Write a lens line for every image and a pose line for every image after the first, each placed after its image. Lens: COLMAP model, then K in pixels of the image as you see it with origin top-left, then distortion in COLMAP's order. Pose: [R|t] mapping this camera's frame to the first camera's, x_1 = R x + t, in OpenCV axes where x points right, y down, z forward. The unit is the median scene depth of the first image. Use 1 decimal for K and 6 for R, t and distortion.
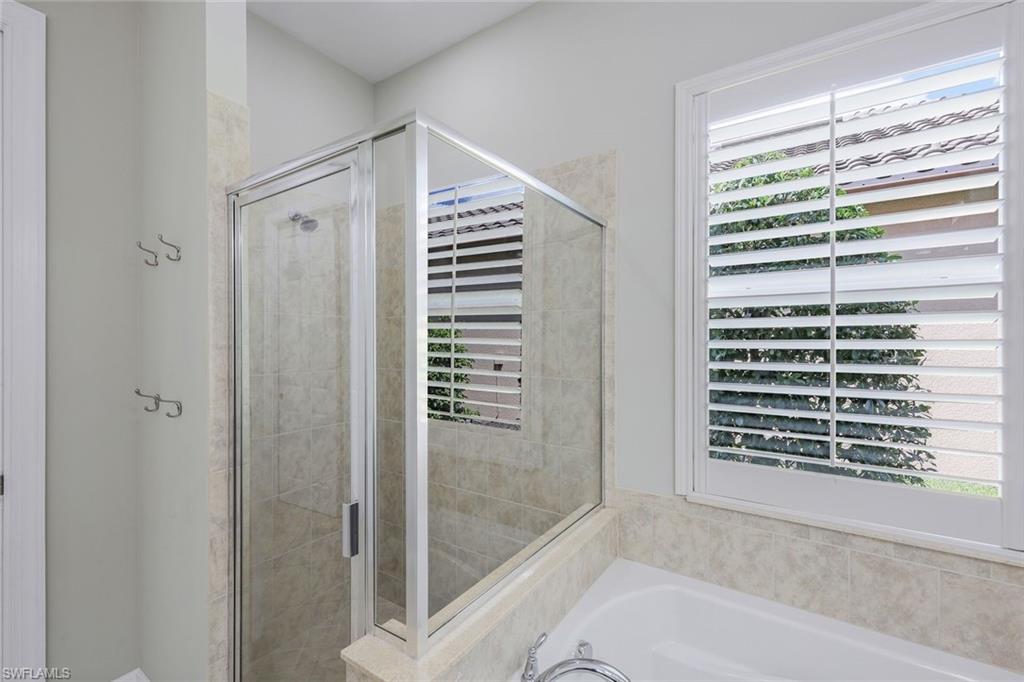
lens RADIAL K [[722.9, 0, 512.0], [0, 722.9, 341.0], [0, 0, 1]] dist [0.000313, 0.000277]
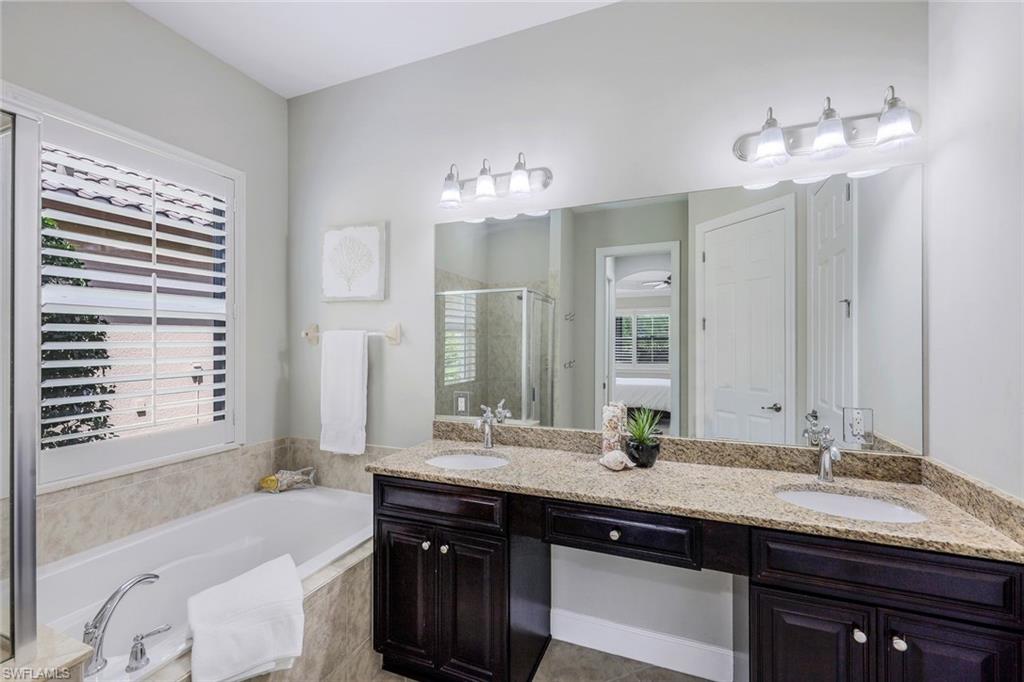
lens RADIAL K [[417.0, 0, 510.8], [0, 417.0, 340.9], [0, 0, 1]] dist [-0.000979, 0.000010]
pose [[-0.420218, -0.002736, 0.907419, -0.600744], [0.001942, 0.999990, 0.003914, -0.004617], [-0.907421, 0.003407, -0.420209, 0.632962]]
